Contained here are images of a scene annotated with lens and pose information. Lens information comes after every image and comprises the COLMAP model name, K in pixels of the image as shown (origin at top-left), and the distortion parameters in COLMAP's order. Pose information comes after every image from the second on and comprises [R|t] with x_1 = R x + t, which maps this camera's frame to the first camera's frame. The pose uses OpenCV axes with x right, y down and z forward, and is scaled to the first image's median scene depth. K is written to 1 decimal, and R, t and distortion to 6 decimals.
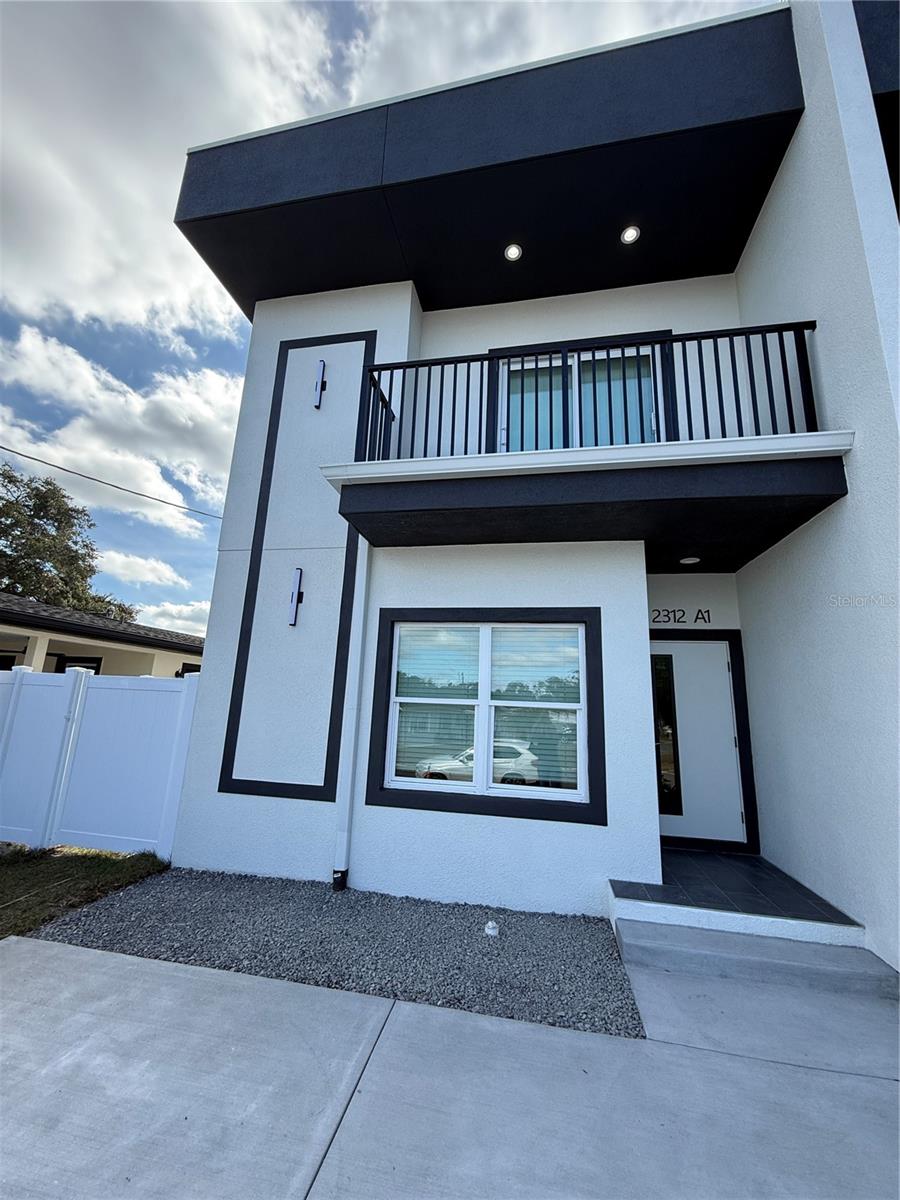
lens RADIAL K [[476.5, 0, 450.0], [0, 476.5, 600.0], [0, 0, 1]] dist [-0.000503, -0.000015]
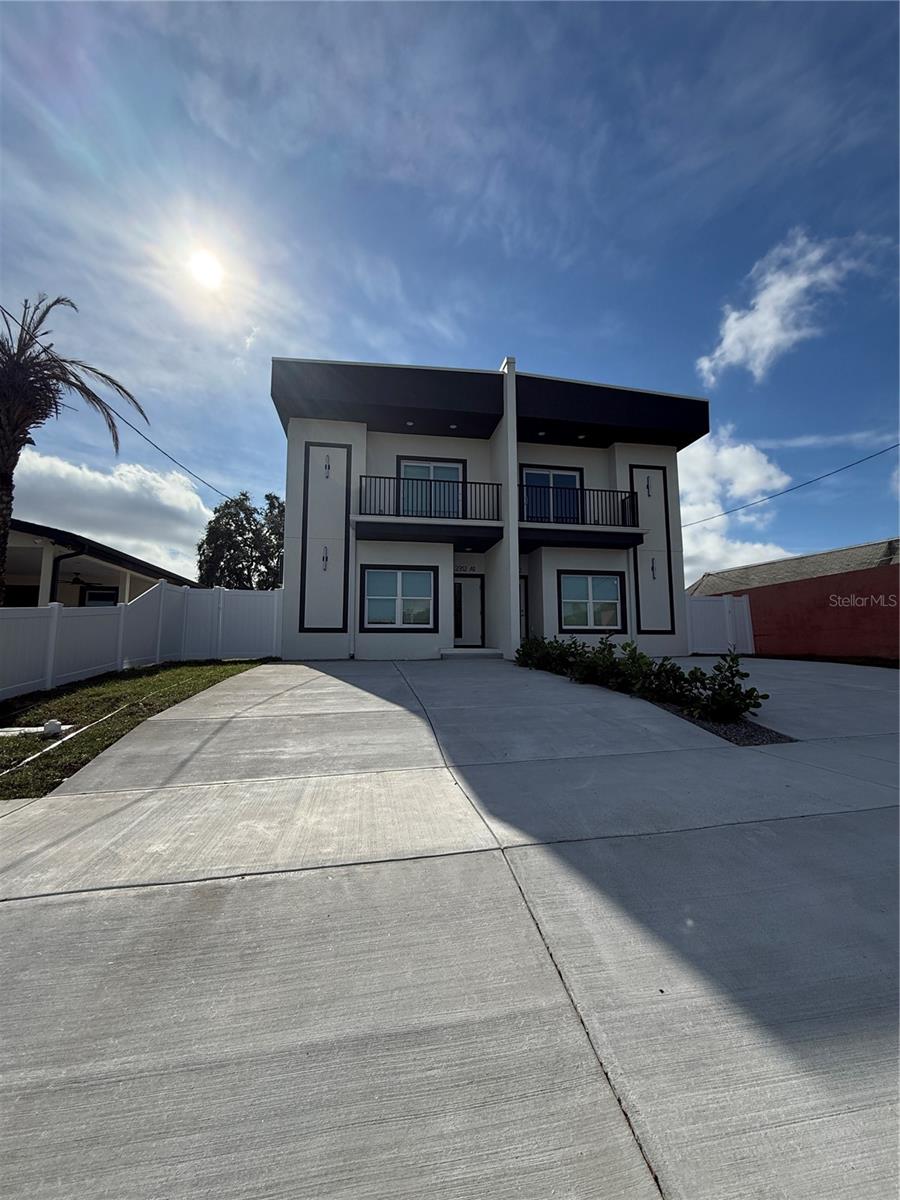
lens RADIAL K [[476.5, 0, 450.0], [0, 476.5, 600.0], [0, 0, 1]] dist [-0.000503, -0.000015]
pose [[0.930419, -0.004723, 0.366468, -0.680679], [-0.037382, 0.993479, 0.107711, -0.091138], [-0.364587, -0.113915, 0.924175, -1.728197]]
